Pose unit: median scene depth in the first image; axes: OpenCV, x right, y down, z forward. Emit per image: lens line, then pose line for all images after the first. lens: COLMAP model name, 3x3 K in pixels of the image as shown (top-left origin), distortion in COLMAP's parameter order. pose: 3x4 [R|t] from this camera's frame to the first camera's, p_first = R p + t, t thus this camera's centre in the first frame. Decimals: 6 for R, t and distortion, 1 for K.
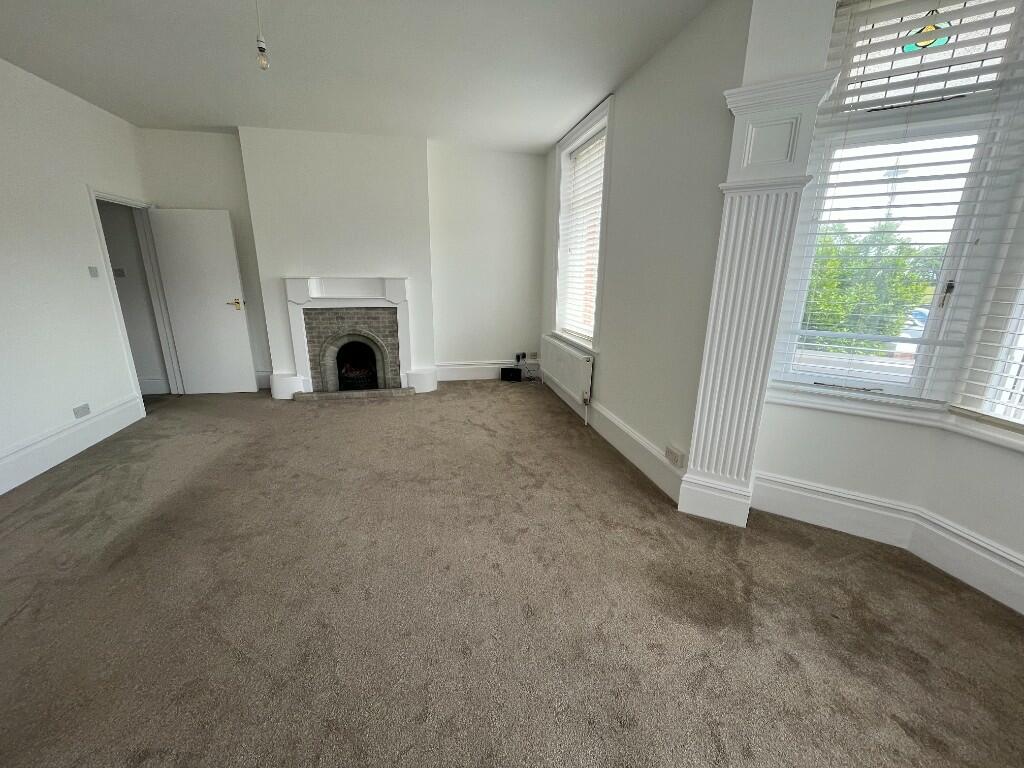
lens RADIAL K [[412.6, 0, 511.8], [0, 412.6, 381.1], [0, 0, 1]] dist [-0.006120, 0.000962]
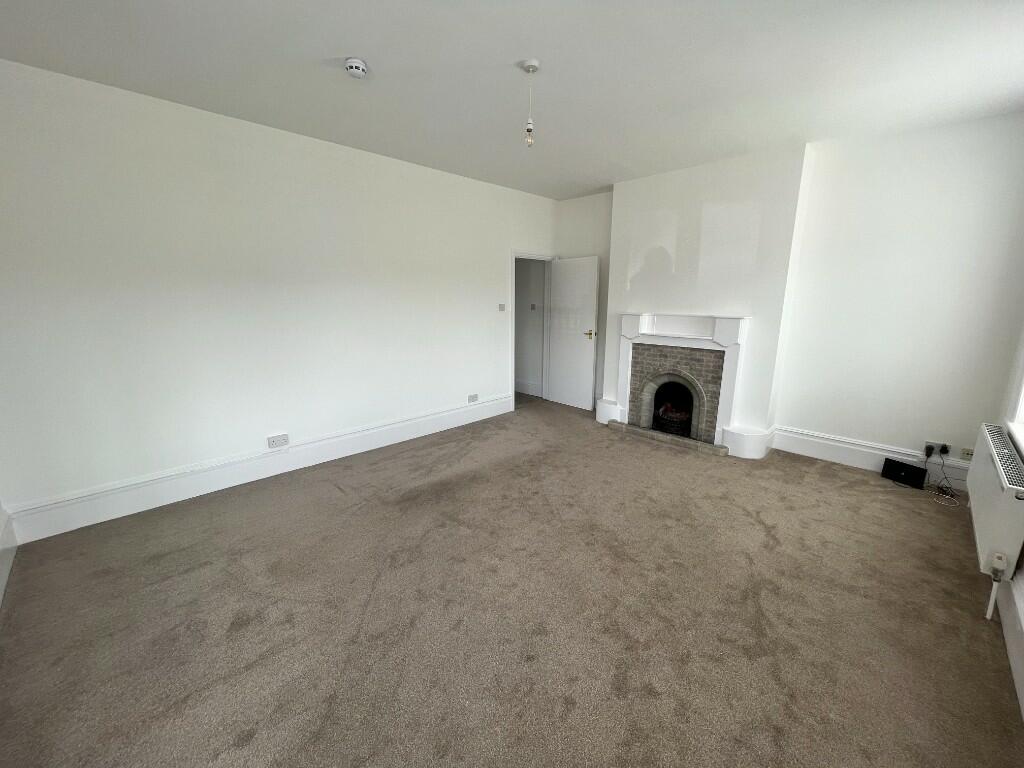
lens RADIAL K [[412.6, 0, 511.5], [0, 412.6, 381.6], [0, 0, 1]] dist [-0.006120, 0.000962]
pose [[0.548761, 0.161154, -0.820299, 0.189652], [-0.213001, 0.975812, 0.049213, -0.065152], [0.808389, 0.147718, 0.569813, 0.167344]]
